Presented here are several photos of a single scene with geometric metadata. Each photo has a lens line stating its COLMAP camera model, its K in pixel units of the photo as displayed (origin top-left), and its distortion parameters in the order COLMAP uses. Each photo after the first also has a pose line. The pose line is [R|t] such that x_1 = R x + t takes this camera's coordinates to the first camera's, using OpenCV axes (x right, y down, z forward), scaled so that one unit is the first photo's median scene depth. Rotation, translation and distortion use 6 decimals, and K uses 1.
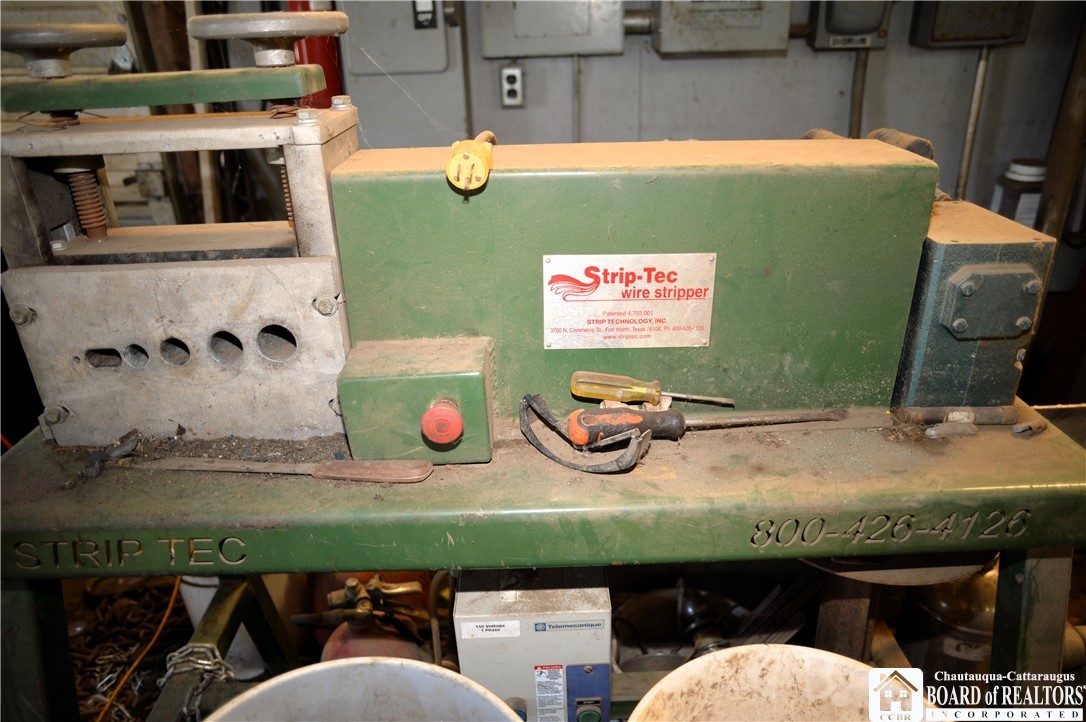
lens RADIAL K [[725.7, 0, 540.3], [0, 725.7, 366.6], [0, 0, 1]] dist [-0.063489, 0.026784]
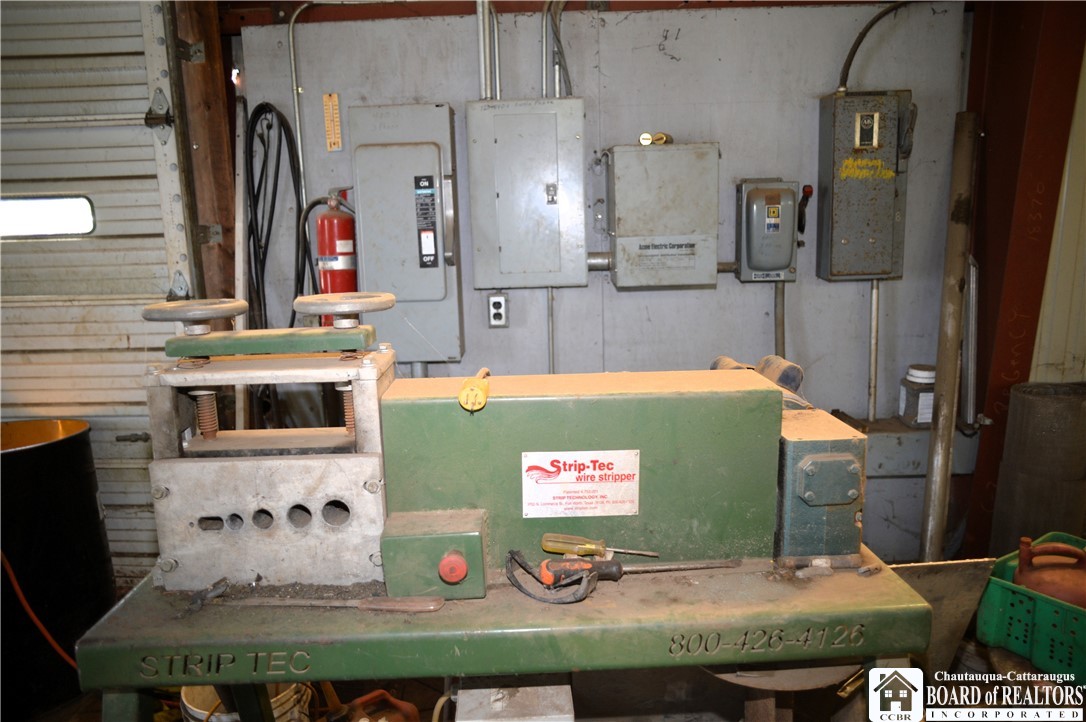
lens RADIAL K [[725.7, 0, 537.7], [0, 725.7, 361.2], [0, 0, 1]] dist [-0.063489, 0.026784]
pose [[0.999751, -0.002526, 0.022189, 0.003270], [0.008361, 0.963661, -0.266998, 0.061489], [-0.020708, 0.267117, 0.963442, -0.466208]]
